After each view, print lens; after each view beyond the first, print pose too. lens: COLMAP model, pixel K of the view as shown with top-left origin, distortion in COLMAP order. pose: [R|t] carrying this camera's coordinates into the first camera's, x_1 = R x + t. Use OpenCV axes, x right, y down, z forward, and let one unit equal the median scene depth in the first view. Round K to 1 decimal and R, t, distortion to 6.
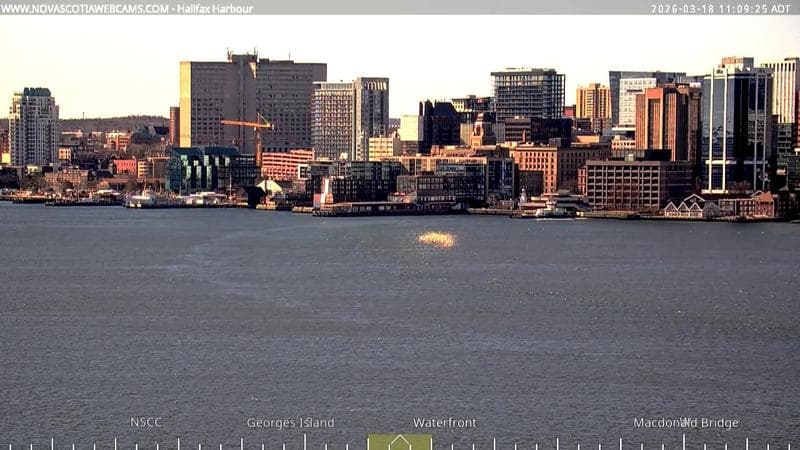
lens RADIAL K [[665.3, 0, 400.0], [0, 665.3, 224.4], [0, 0, 1]] dist [0.080441, 0.002642]
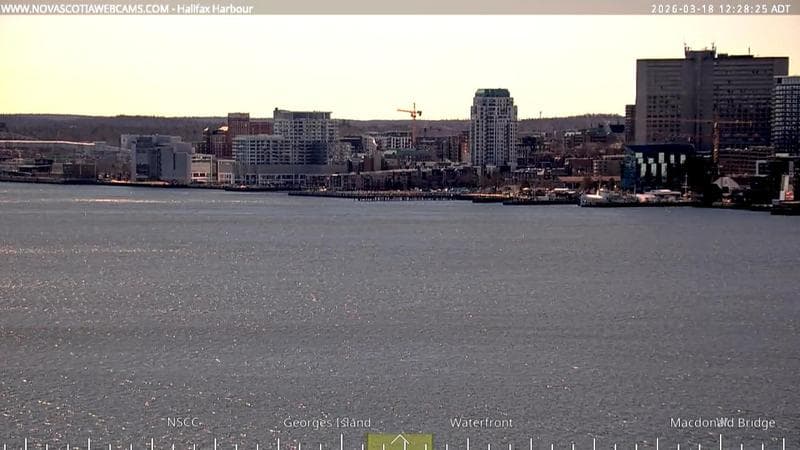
lens RADIAL K [[665.3, 0, 400.1], [0, 665.3, 231.4], [0, 0, 1]] dist [0.080441, 0.002642]
pose [[0.999995, -0.001505, 0.002762, -0.679500], [0.001480, 0.999957, 0.009112, 0.003918], [-0.002775, -0.009108, 0.999955, -0.001494]]
